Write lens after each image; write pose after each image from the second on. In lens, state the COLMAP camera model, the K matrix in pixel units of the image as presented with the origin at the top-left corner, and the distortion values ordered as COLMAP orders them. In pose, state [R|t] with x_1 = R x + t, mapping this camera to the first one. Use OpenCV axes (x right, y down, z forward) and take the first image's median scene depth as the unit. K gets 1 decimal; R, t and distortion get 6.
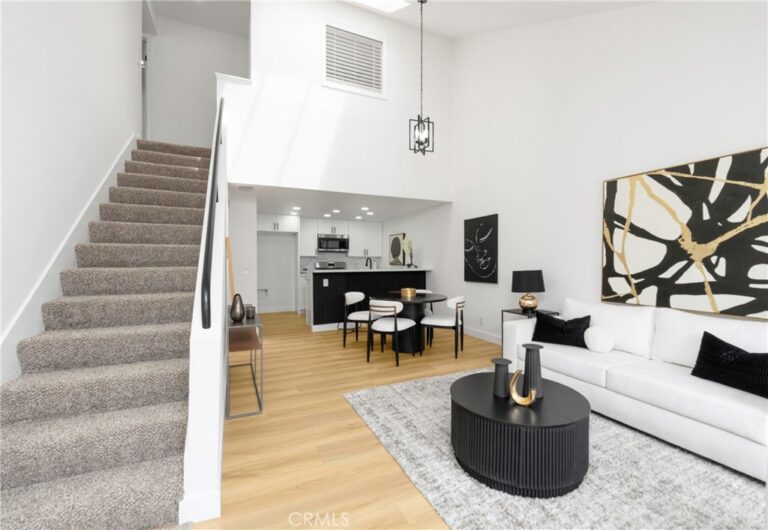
lens RADIAL K [[334.1, 0, 399.3], [0, 334.1, 264.1], [0, 0, 1]] dist [0.001240, 0.000190]
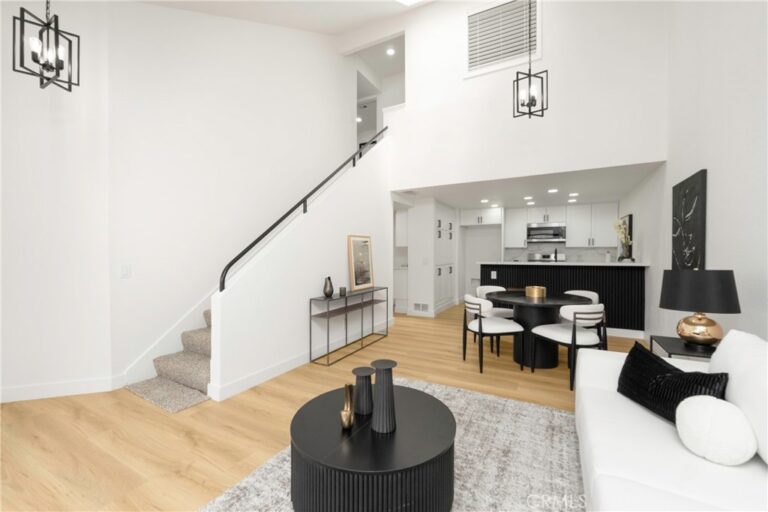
lens RADIAL K [[322.1, 0, 384.0], [0, 322.1, 256.0], [0, 0, 1]] dist [-0.004022, -0.000340]
pose [[0.577923, 0.007084, -0.816061, 0.606885], [-0.005023, 0.999974, 0.005123, -0.004613], [0.816076, 0.001138, 0.577944, 0.344050]]
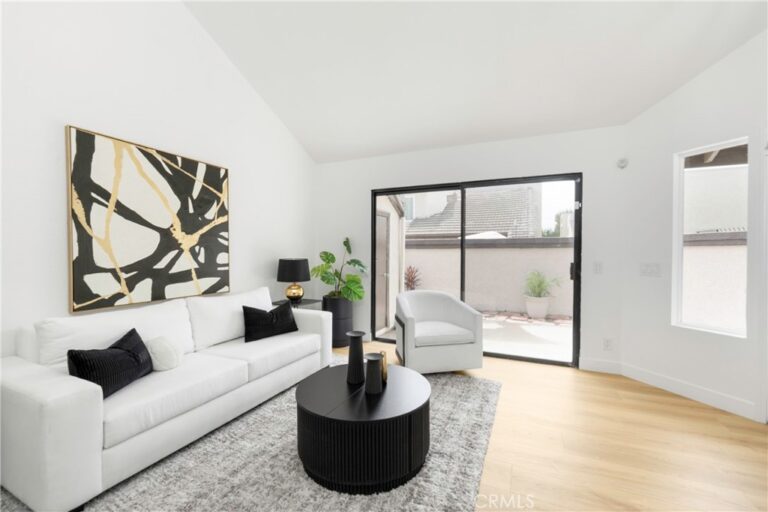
lens RADIAL K [[322.1, 0, 384.0], [0, 322.1, 256.0], [0, 0, 1]] dist [-0.004022, -0.000340]
pose [[-0.633877, -0.014239, 0.773303, -0.250584], [0.006430, 0.999699, 0.023678, -0.008864], [-0.773407, 0.019981, -0.633595, 0.936473]]
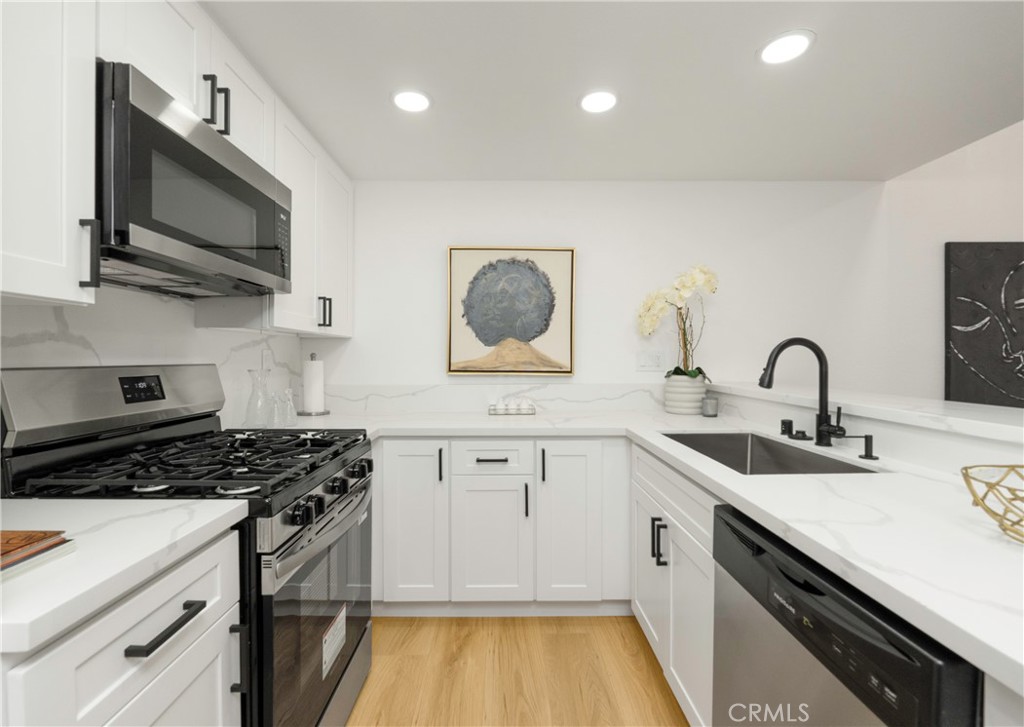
lens RADIAL K [[447.3, 0, 512.0], [0, 447.3, 363.5], [0, 0, 1]] dist [-0.000186, 0.000008]
pose [[0.425922, -0.014085, 0.904650, -0.702131], [0.005644, 0.999901, 0.012911, -0.019646], [-0.904742, -0.000393, 0.425959, 1.978825]]
